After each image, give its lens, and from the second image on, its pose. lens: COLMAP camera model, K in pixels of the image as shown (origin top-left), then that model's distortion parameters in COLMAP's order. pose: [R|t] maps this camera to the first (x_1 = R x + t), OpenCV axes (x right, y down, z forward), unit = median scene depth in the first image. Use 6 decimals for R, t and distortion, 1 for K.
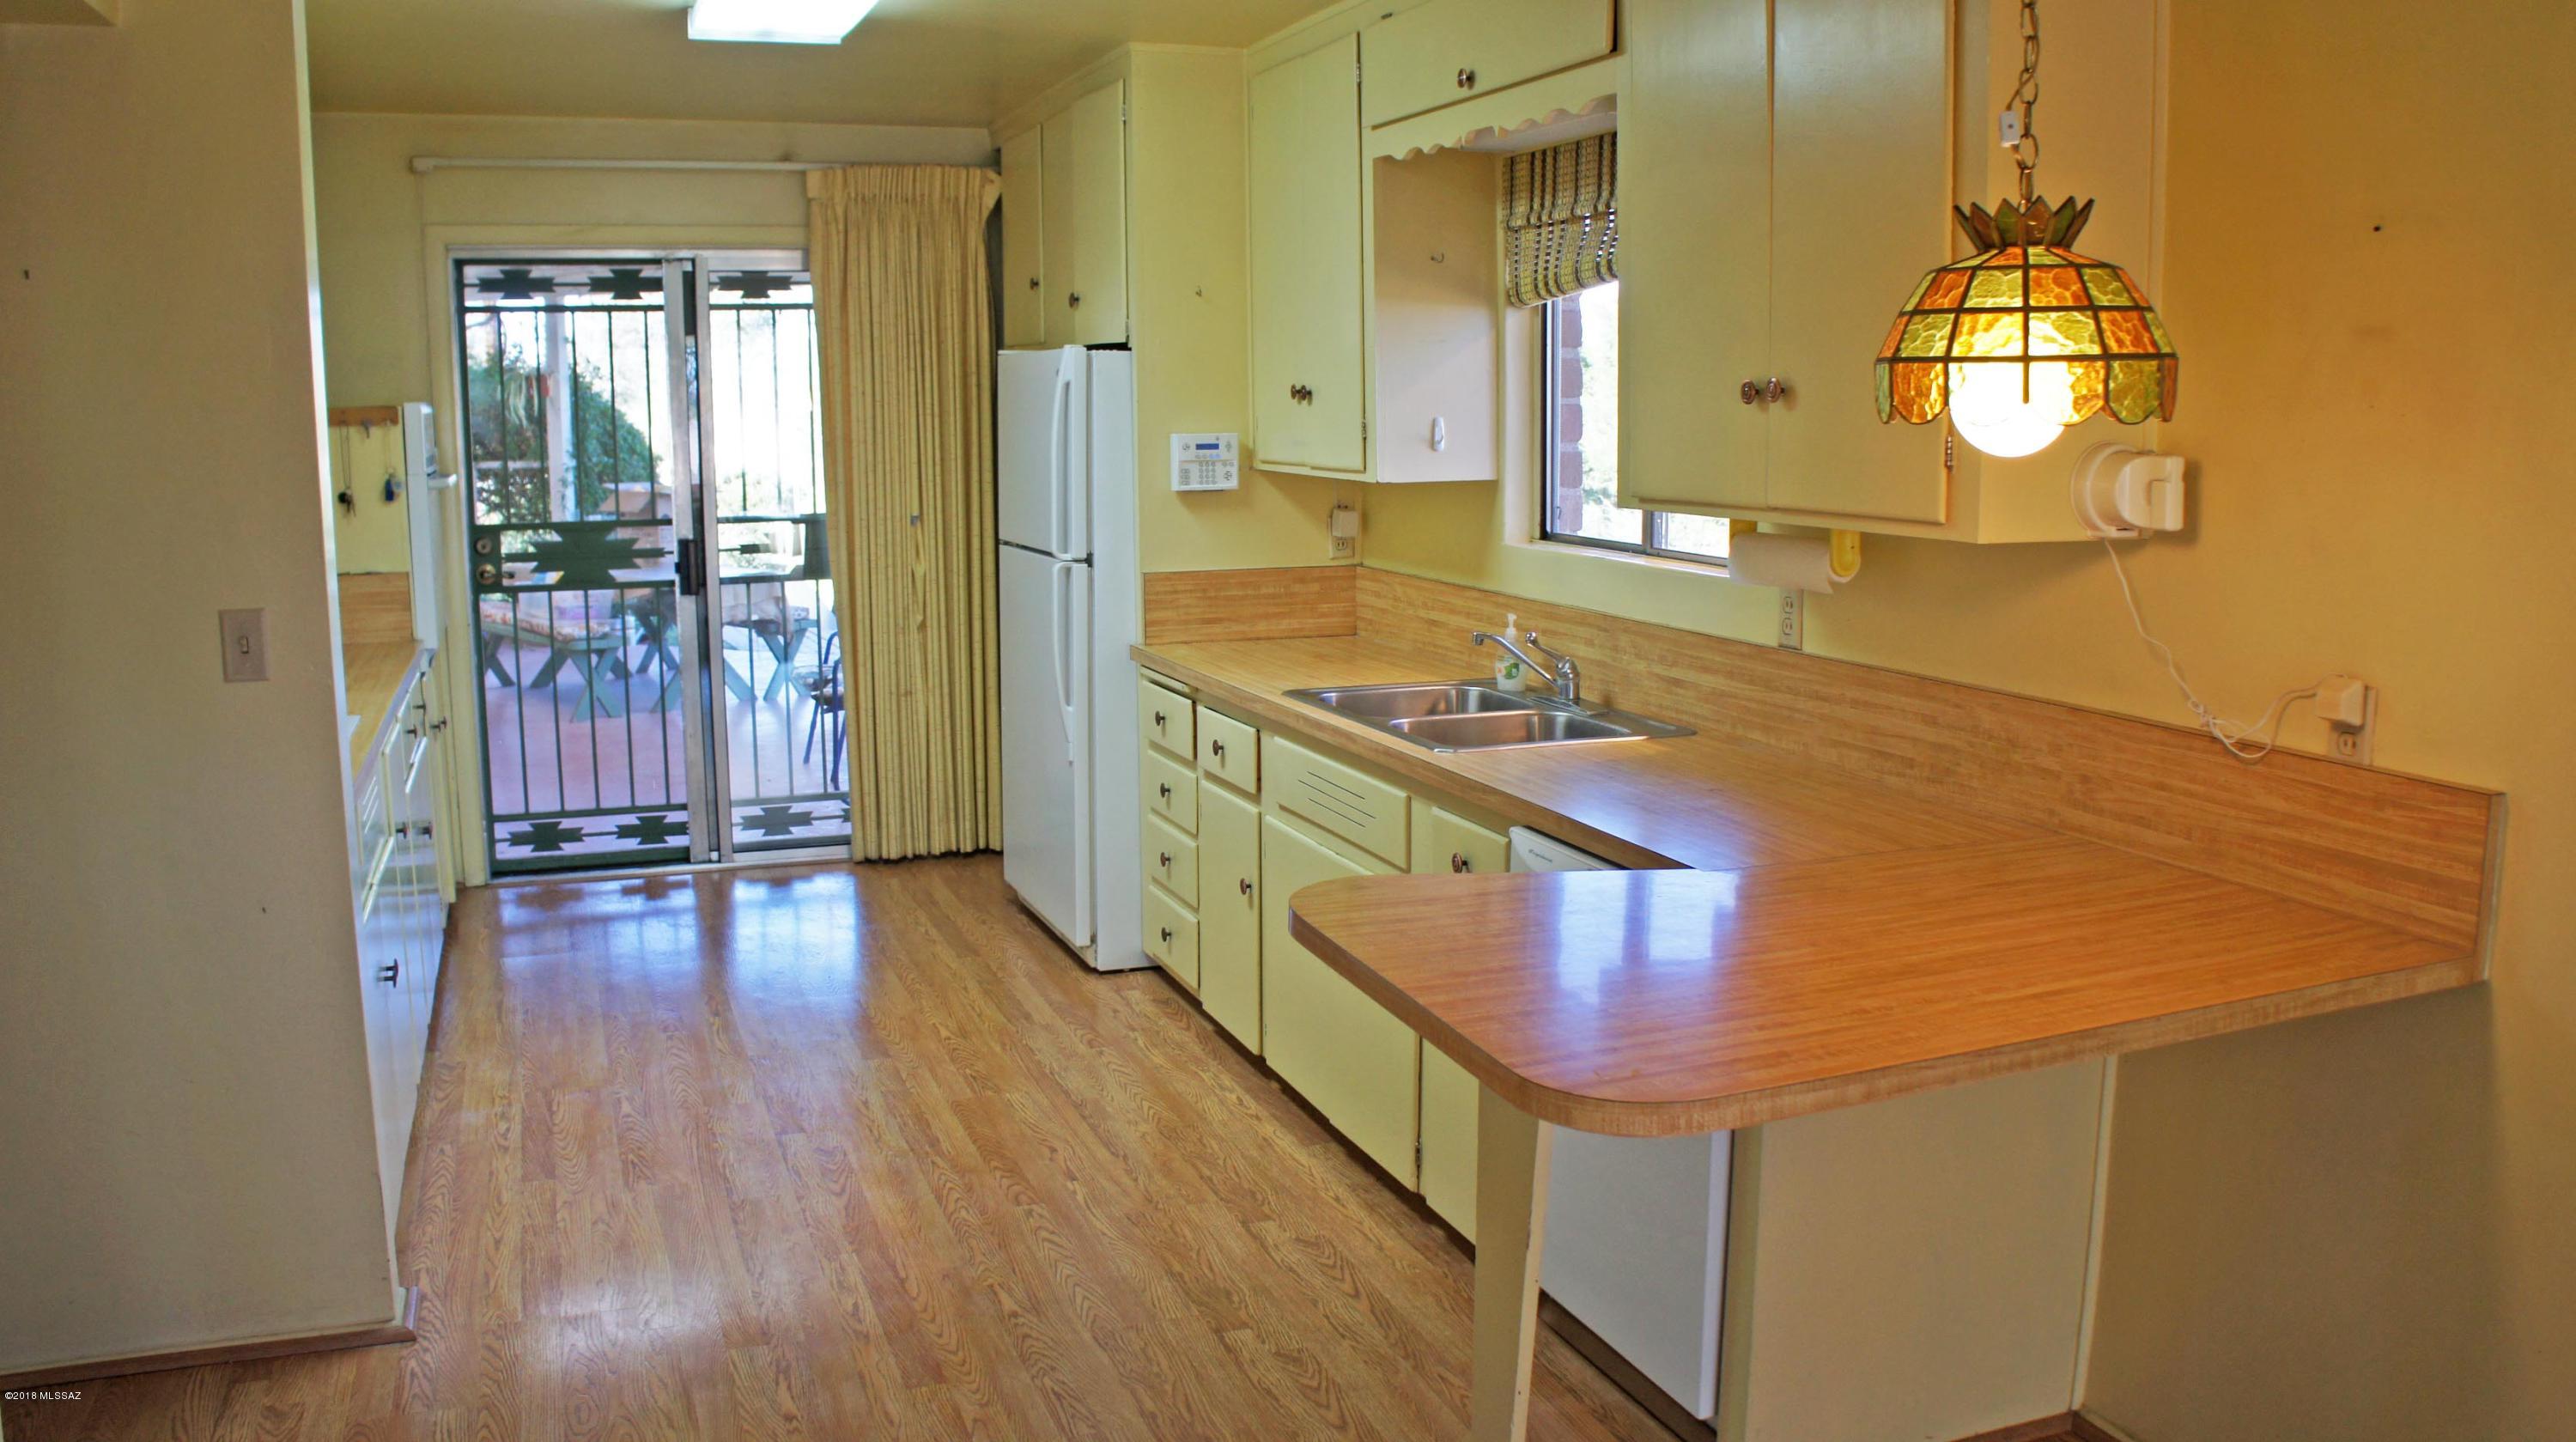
lens RADIAL K [[2029.9, 0, 1293.3], [0, 2029.9, 708.9], [0, 0, 1]] dist [-0.155817, 0.087466]
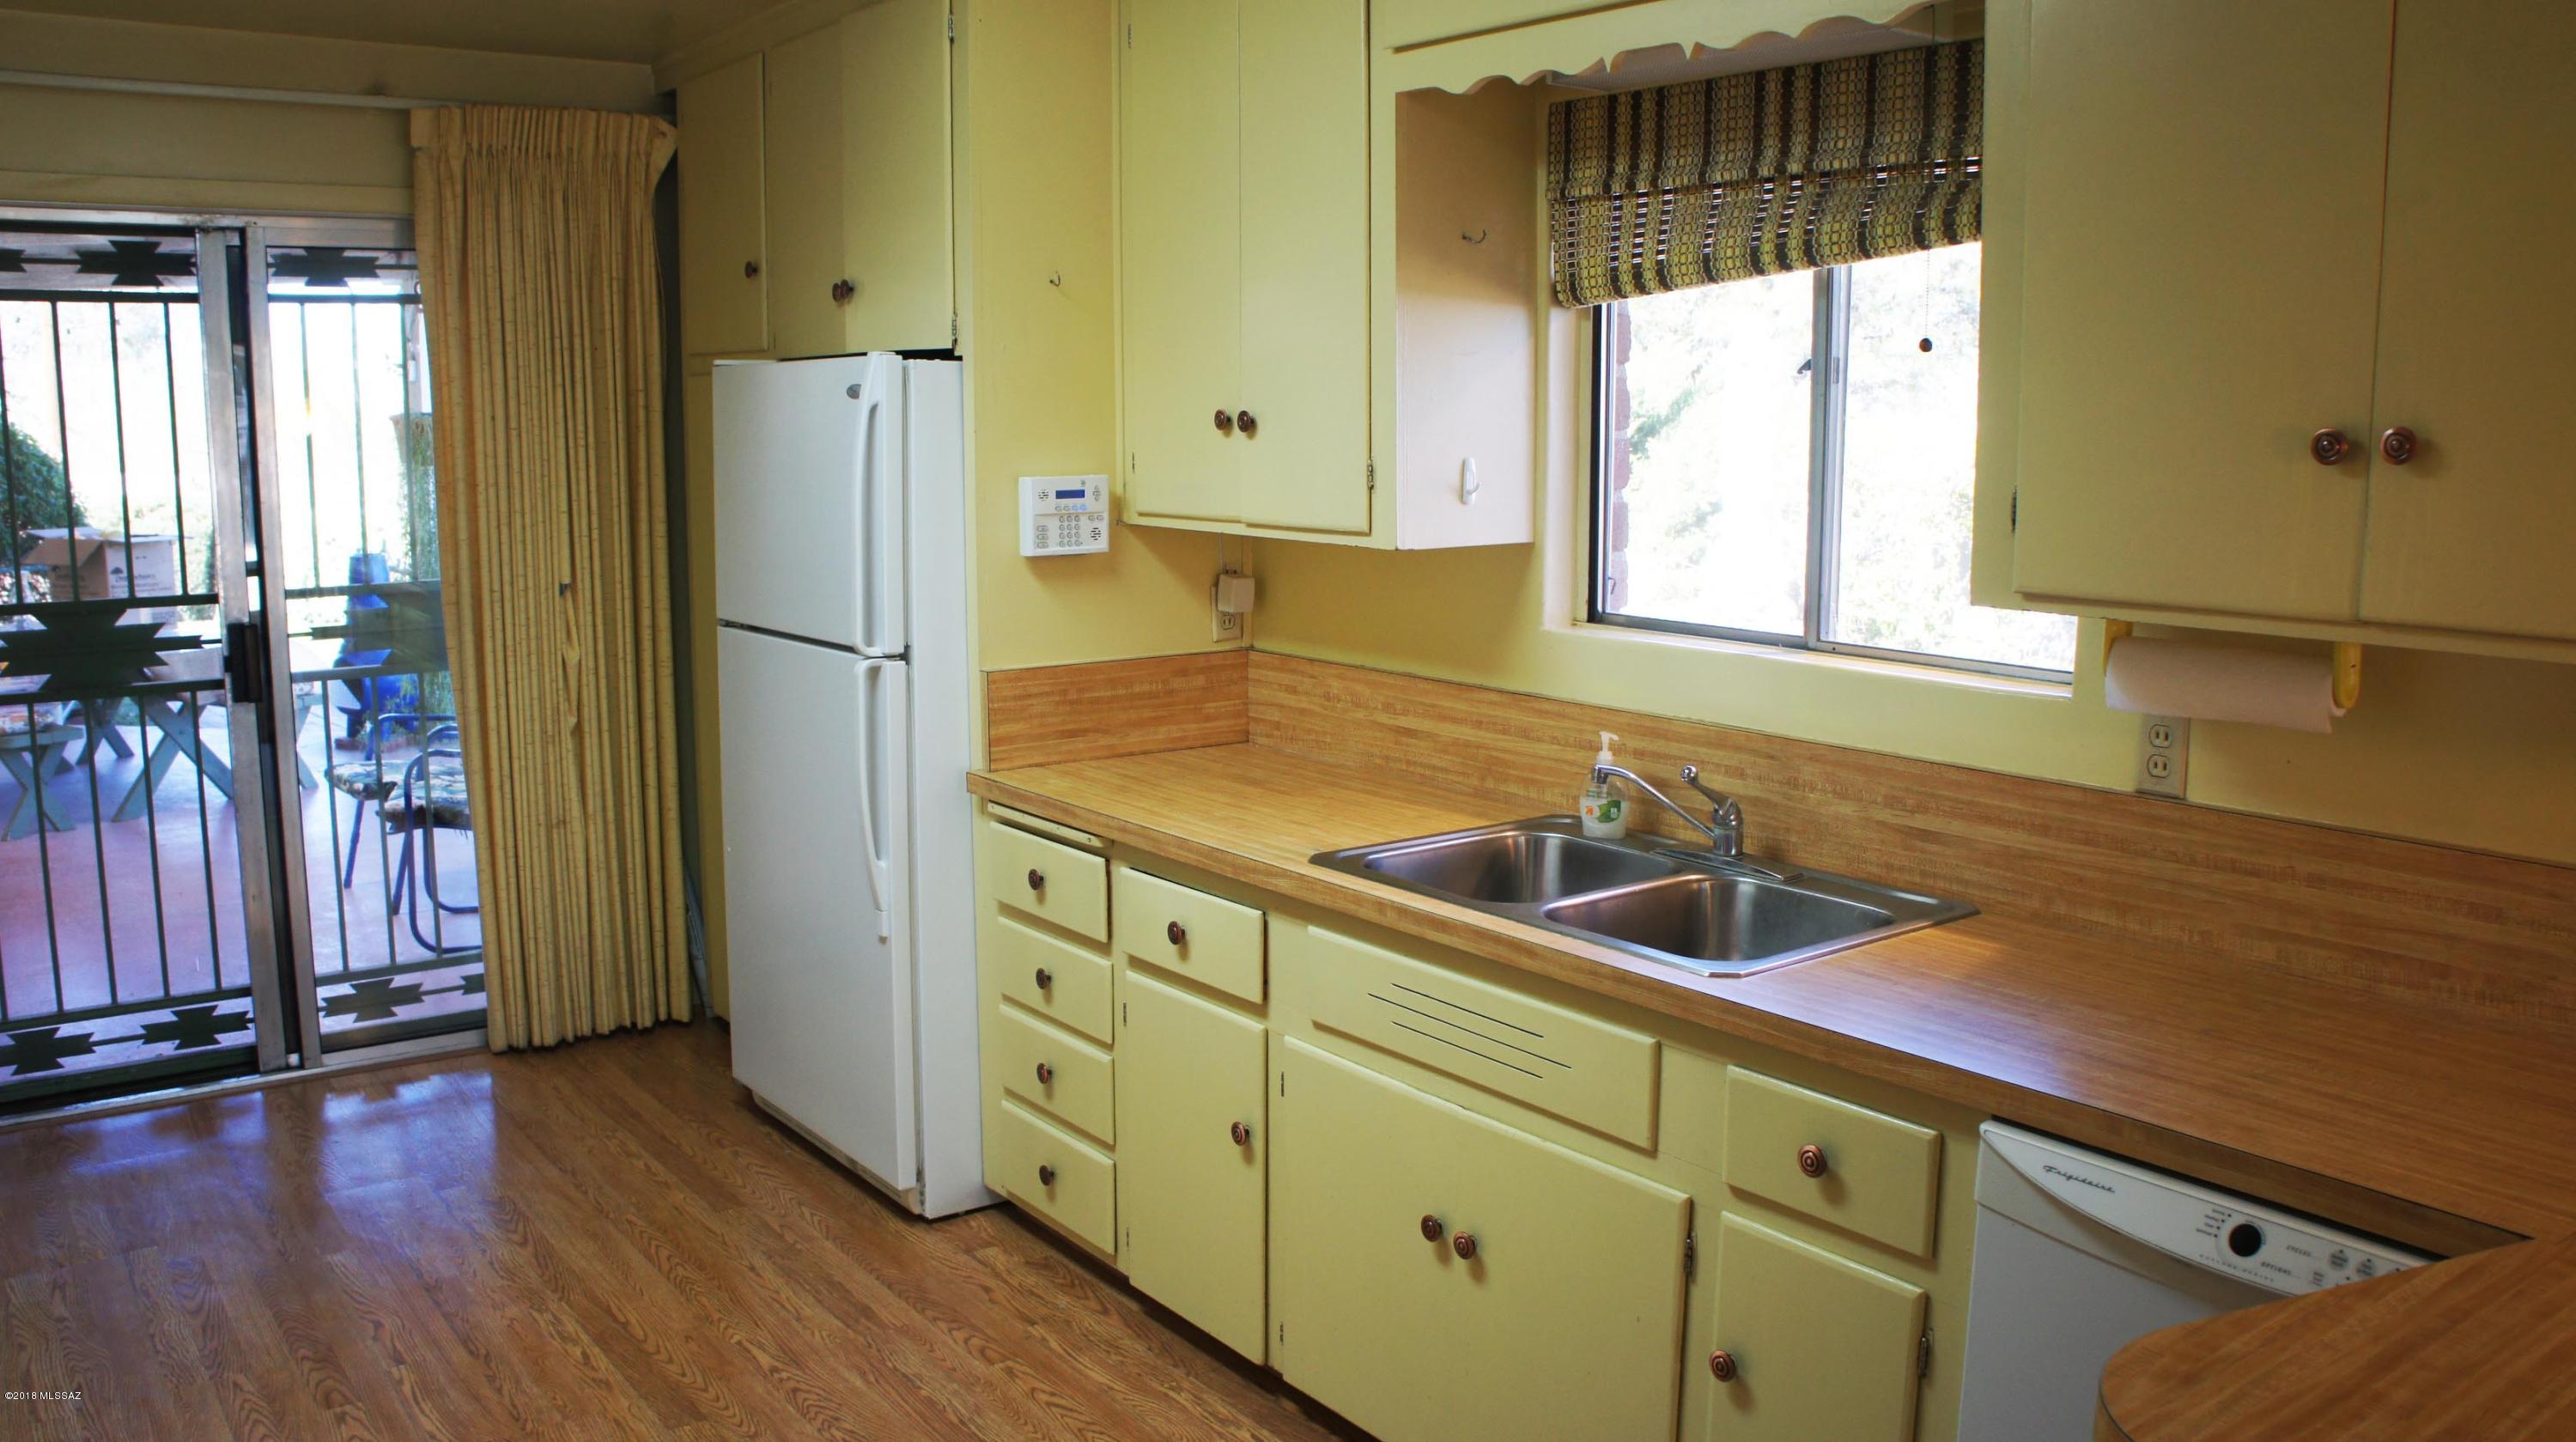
lens RADIAL K [[2029.9, 0, 1327.1], [0, 2029.9, 721.3], [0, 0, 1]] dist [-0.155817, 0.087466]
pose [[0.958762, -0.037177, 0.281769, -0.158912], [0.037228, 0.999293, 0.005175, -0.048470], [-0.281763, 0.005528, 0.959468, 0.278879]]
